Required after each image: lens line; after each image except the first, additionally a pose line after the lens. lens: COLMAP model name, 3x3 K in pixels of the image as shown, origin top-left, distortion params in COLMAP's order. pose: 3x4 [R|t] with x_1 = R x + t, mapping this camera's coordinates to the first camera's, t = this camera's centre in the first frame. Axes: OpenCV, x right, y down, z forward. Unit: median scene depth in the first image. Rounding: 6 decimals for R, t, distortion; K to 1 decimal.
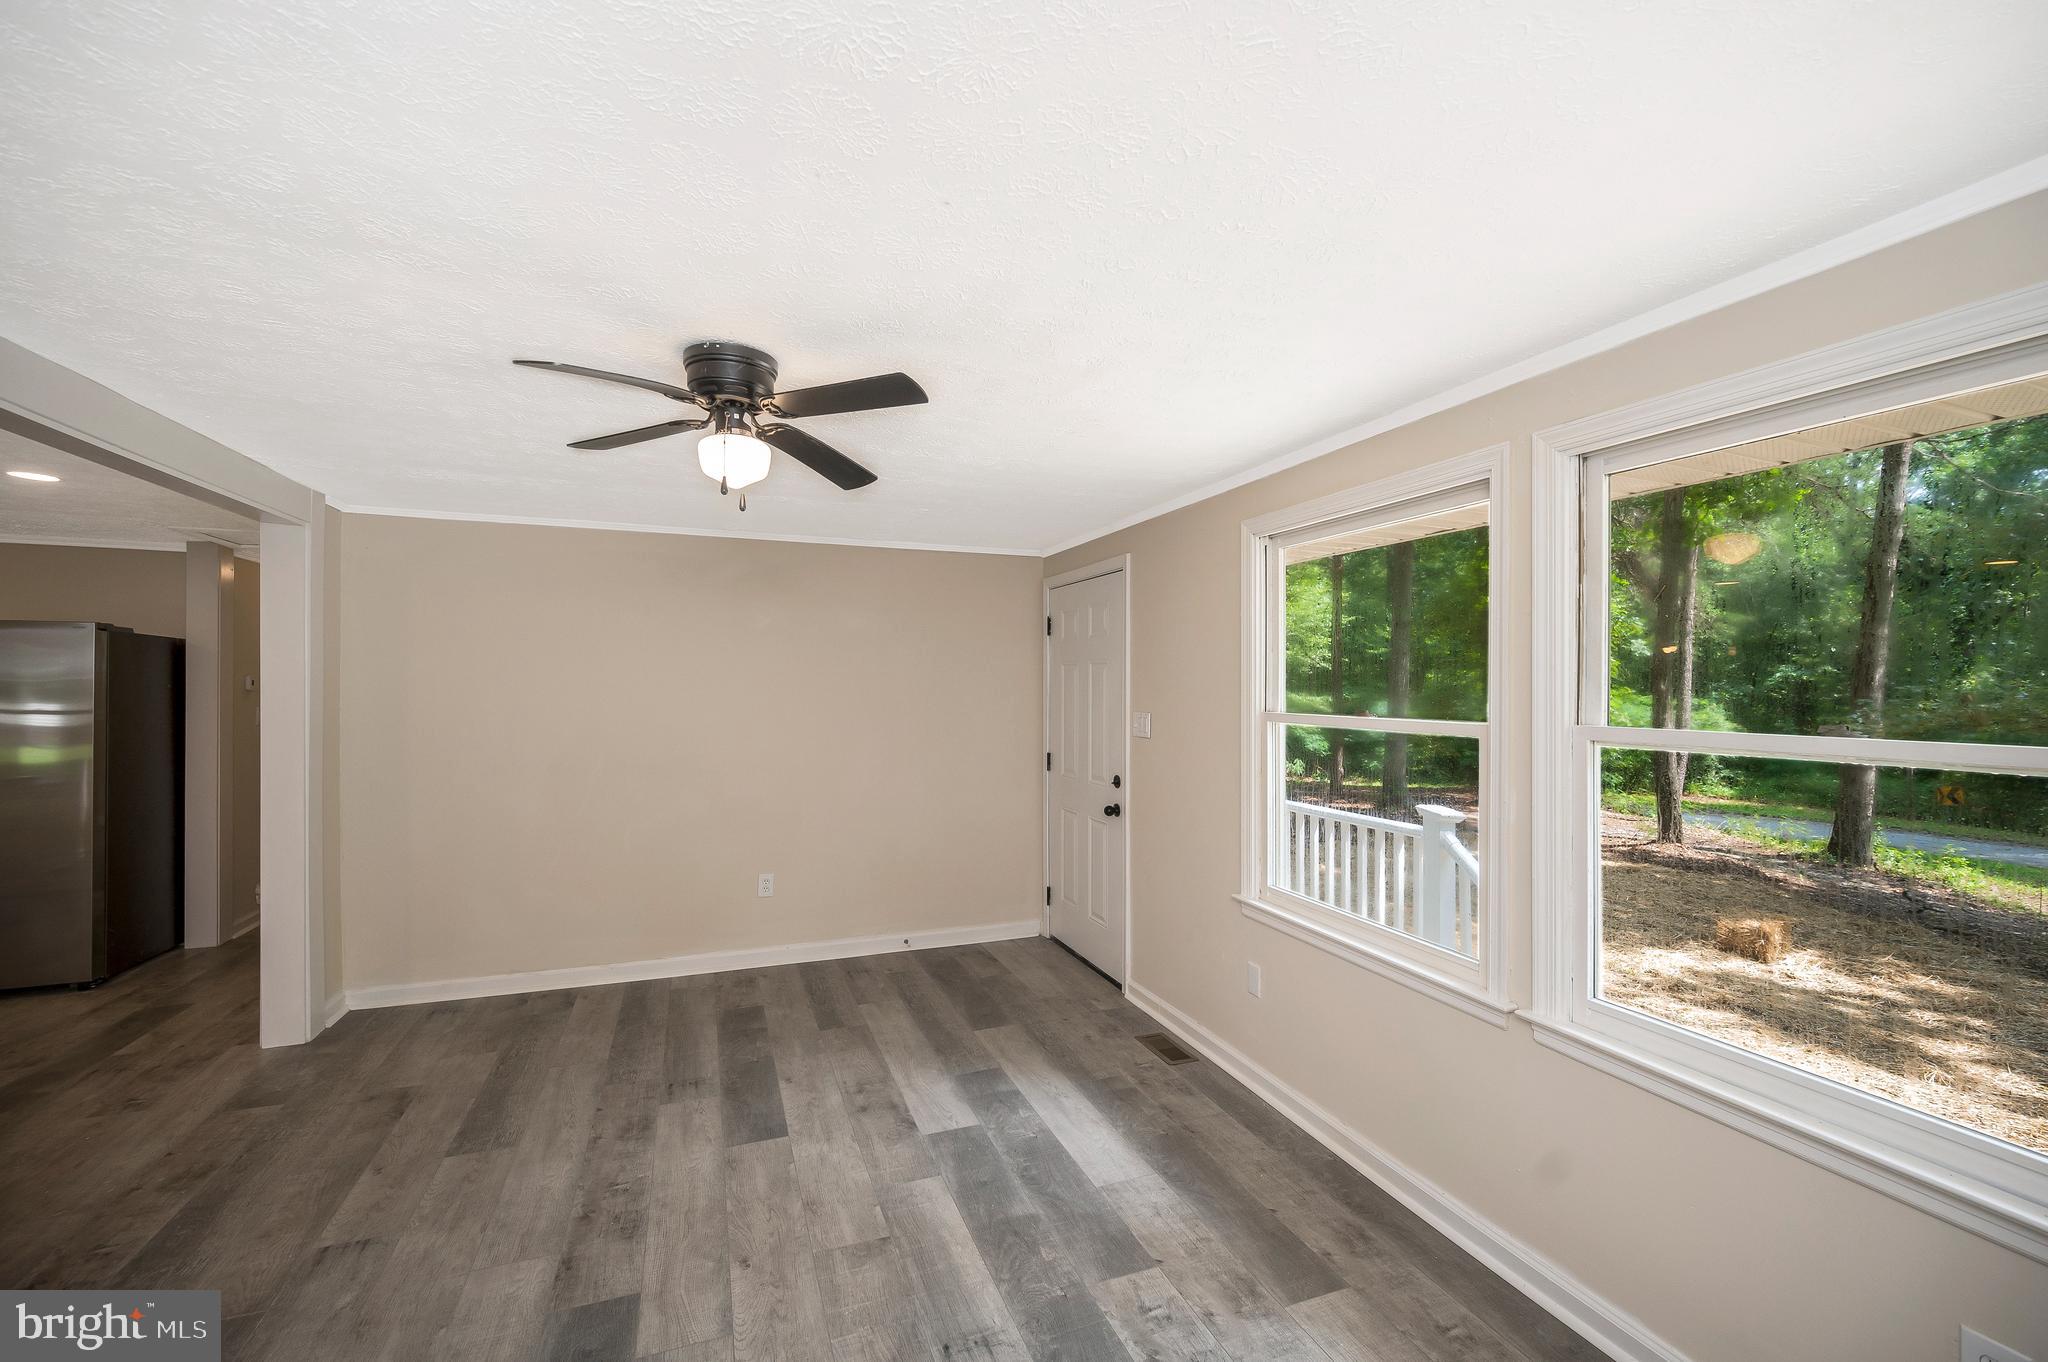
lens RADIAL K [[840.9, 0, 1026.8], [0, 840.9, 690.7], [0, 0, 1]] dist [-0.000827, 0.000805]
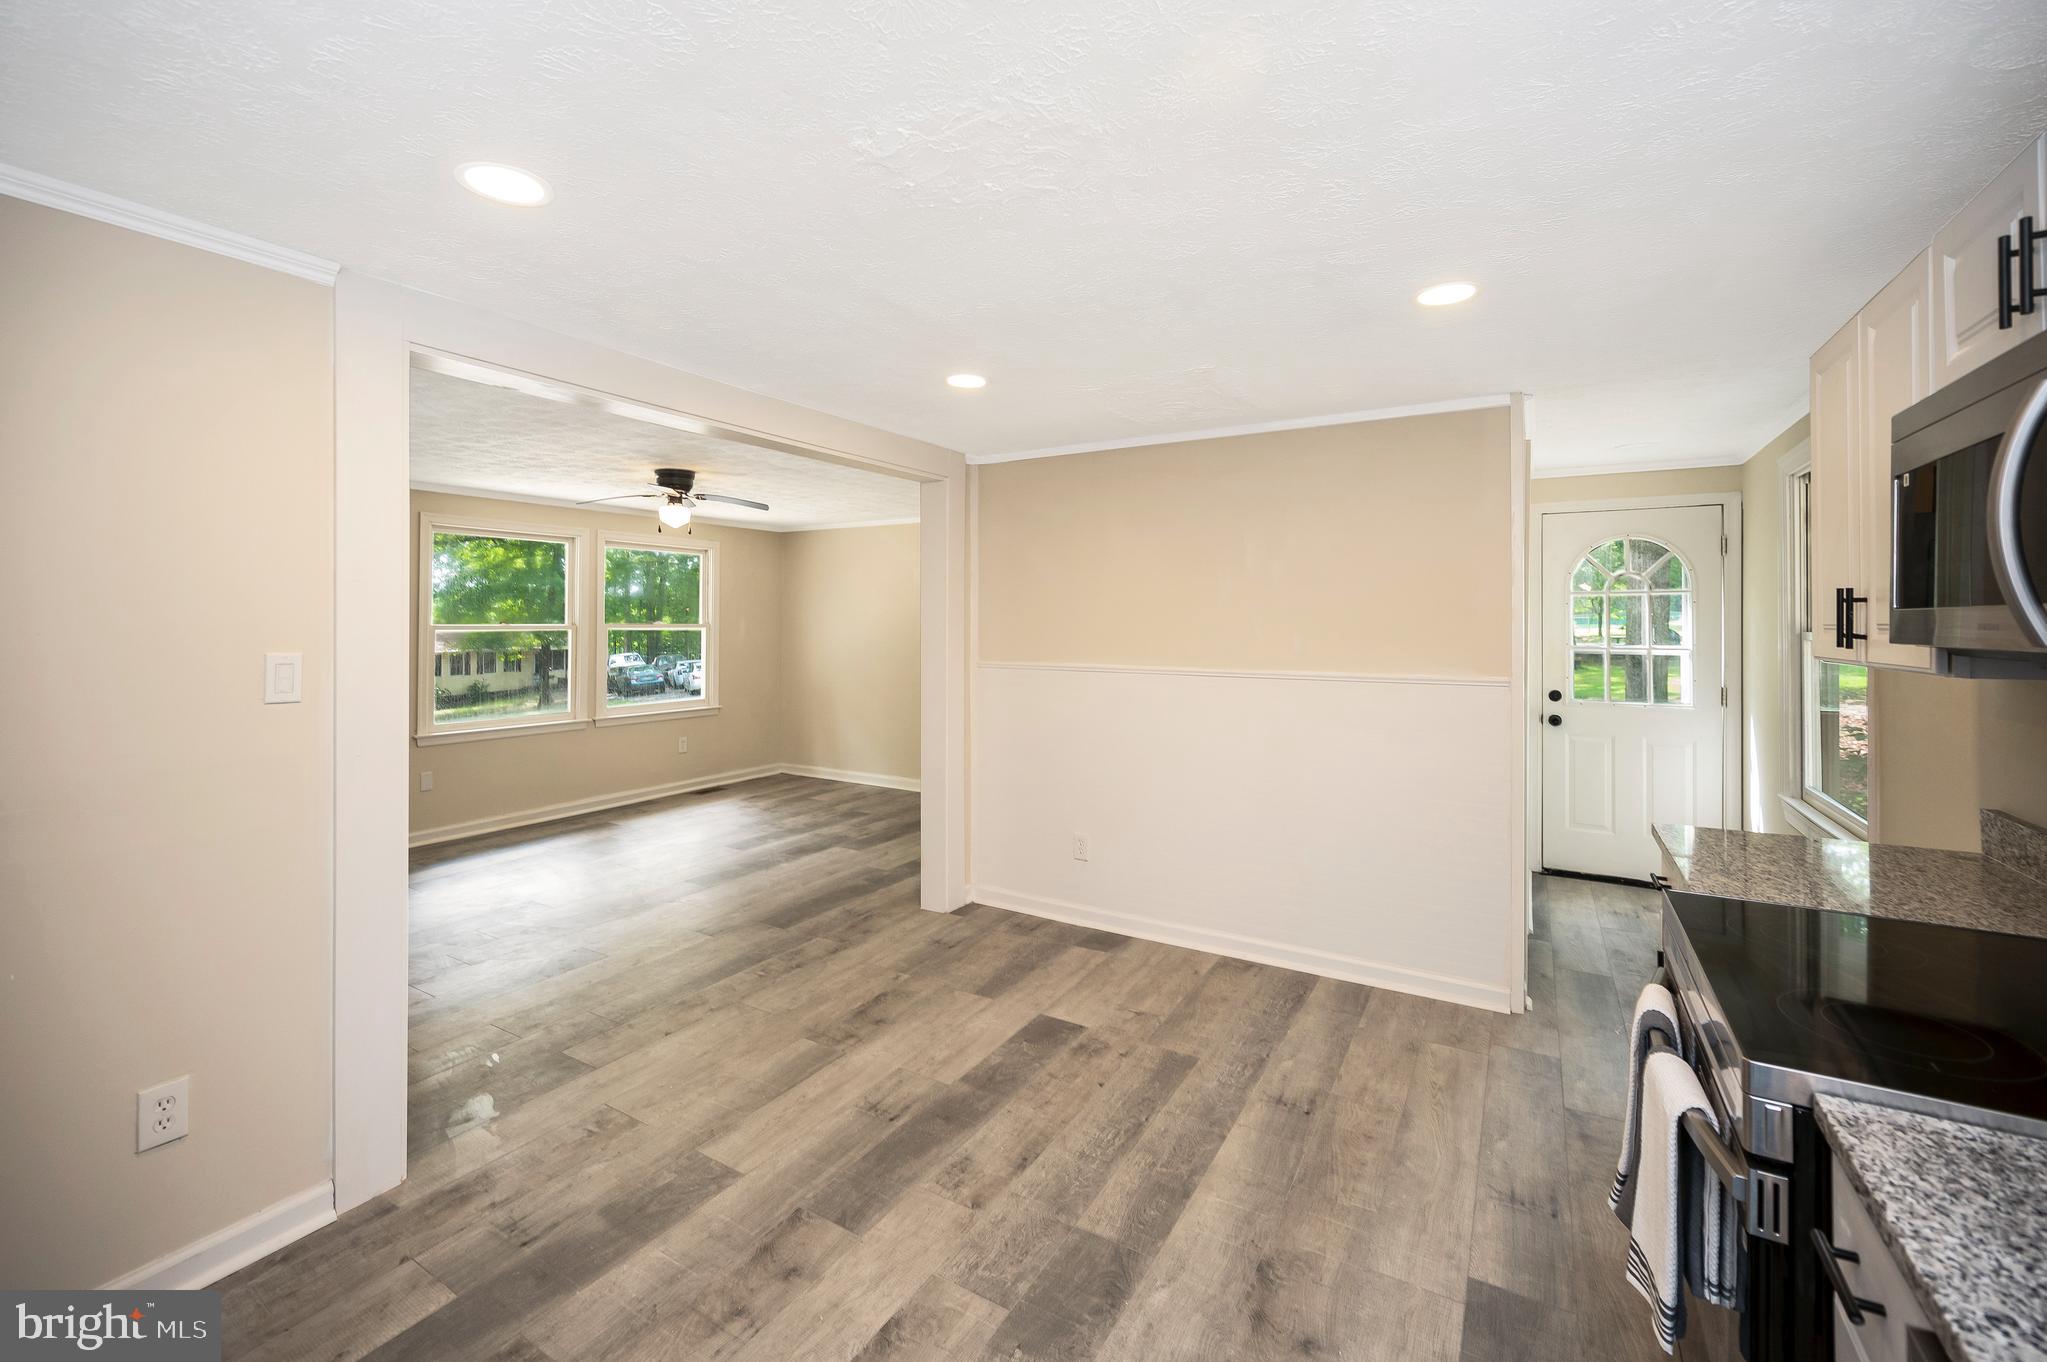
lens RADIAL K [[840.5, 0, 1020.1], [0, 840.5, 608.4], [0, 0, 1]] dist [-0.000827, 0.000805]
pose [[-0.619734, 0.005302, 0.784794, -1.932981], [-0.000127, 0.999976, -0.006856, -0.001396], [-0.784812, -0.004348, -0.619719, 1.175380]]
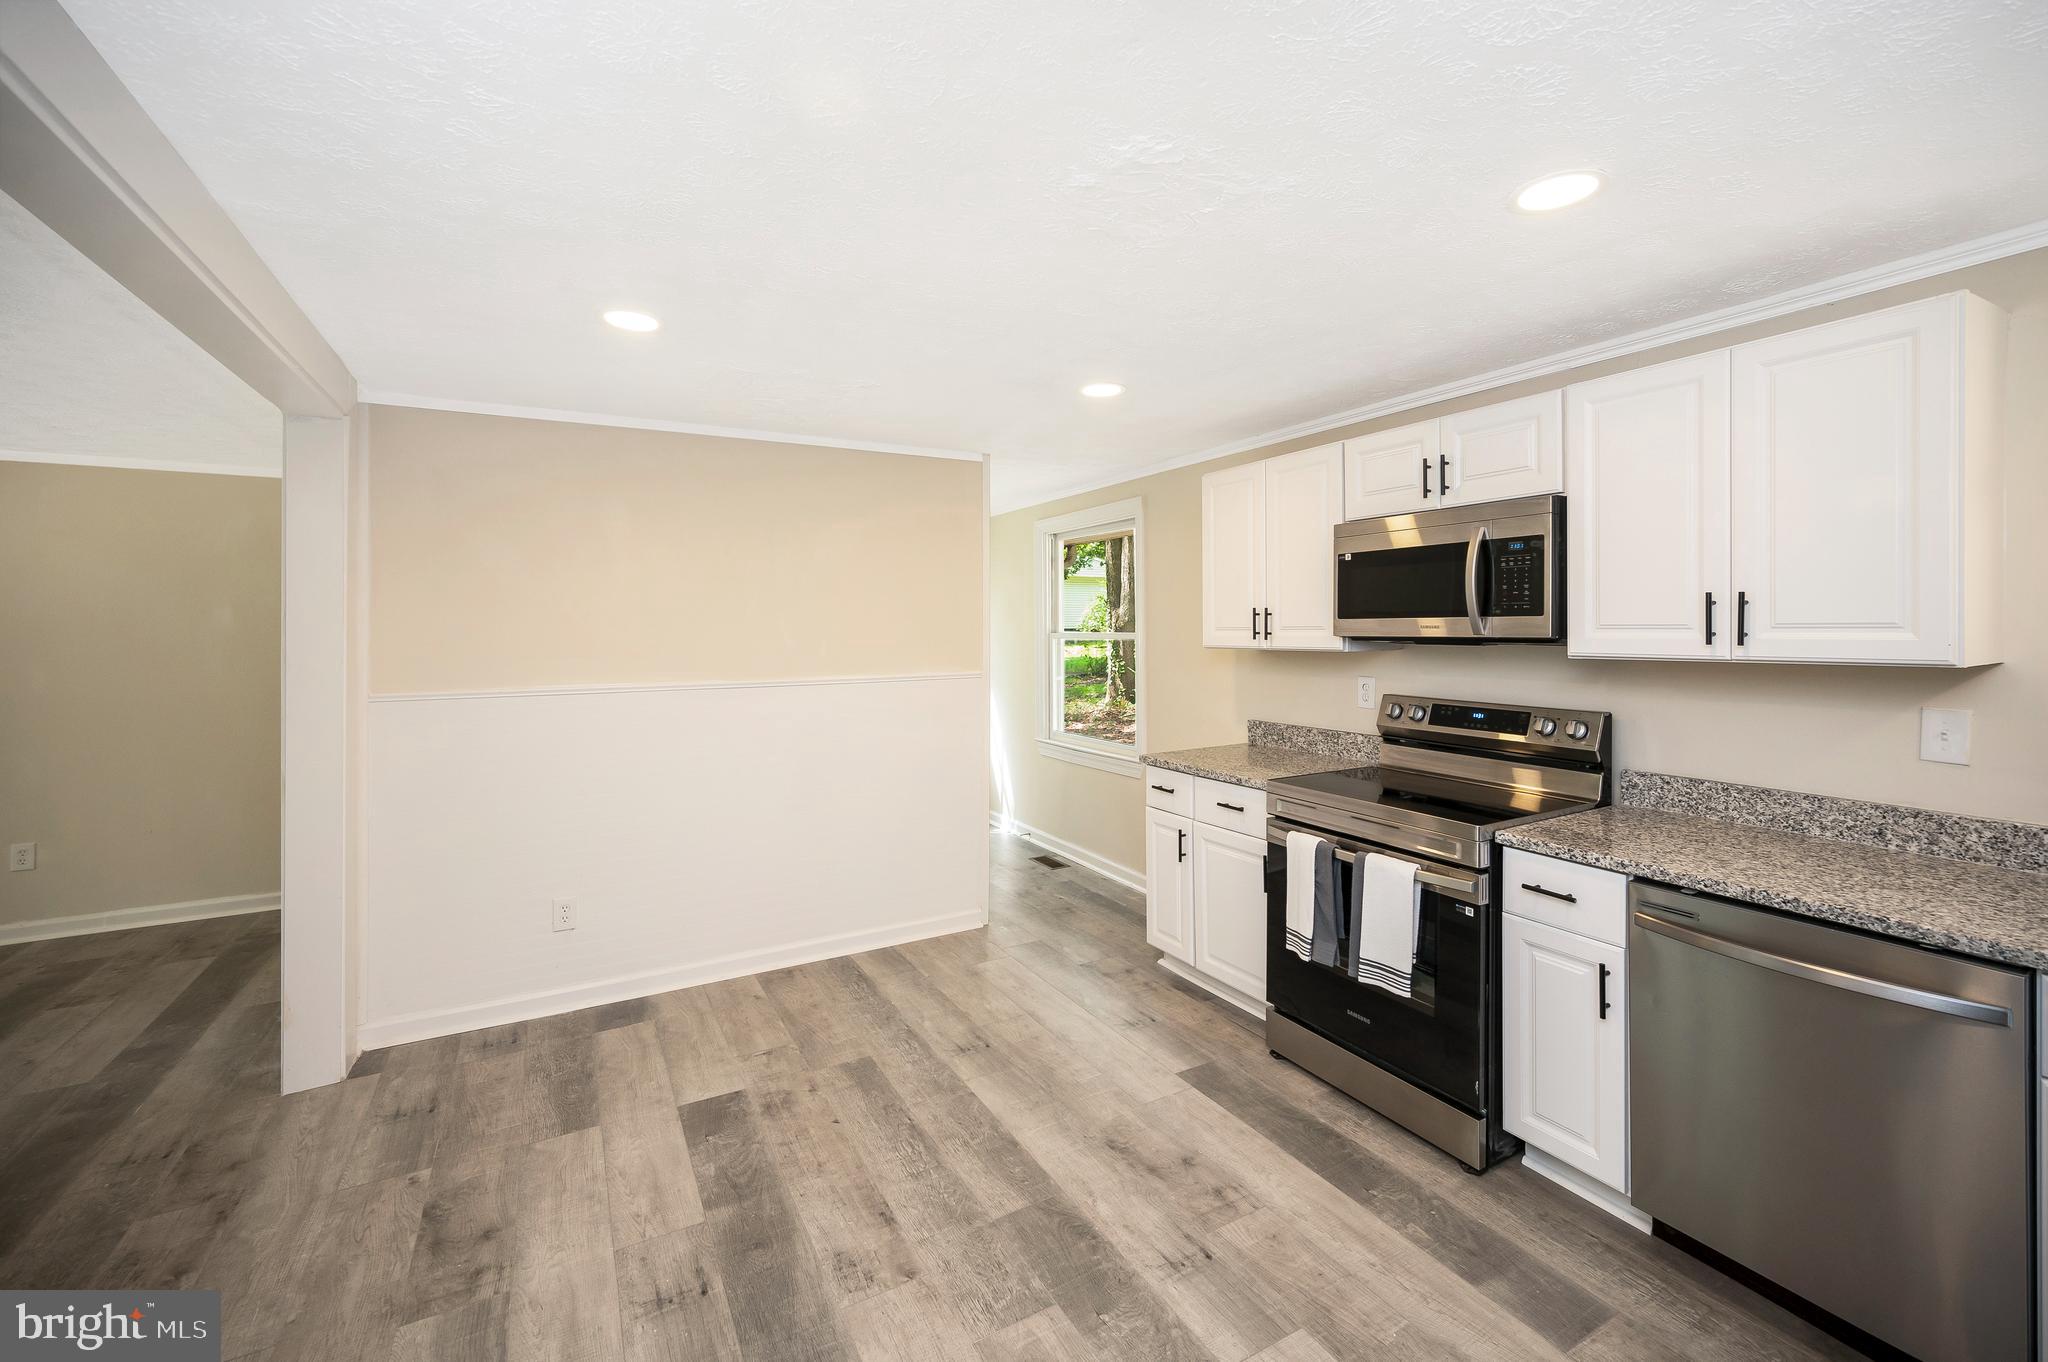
lens RADIAL K [[840.9, 0, 1014.0], [0, 840.9, 604.4], [0, 0, 1]] dist [-0.000827, 0.000805]
pose [[-0.990676, -0.000998, -0.136238, -1.351609], [0.001618, 0.999816, -0.019092, -0.001301], [0.136233, -0.019134, -0.990492, 1.414251]]
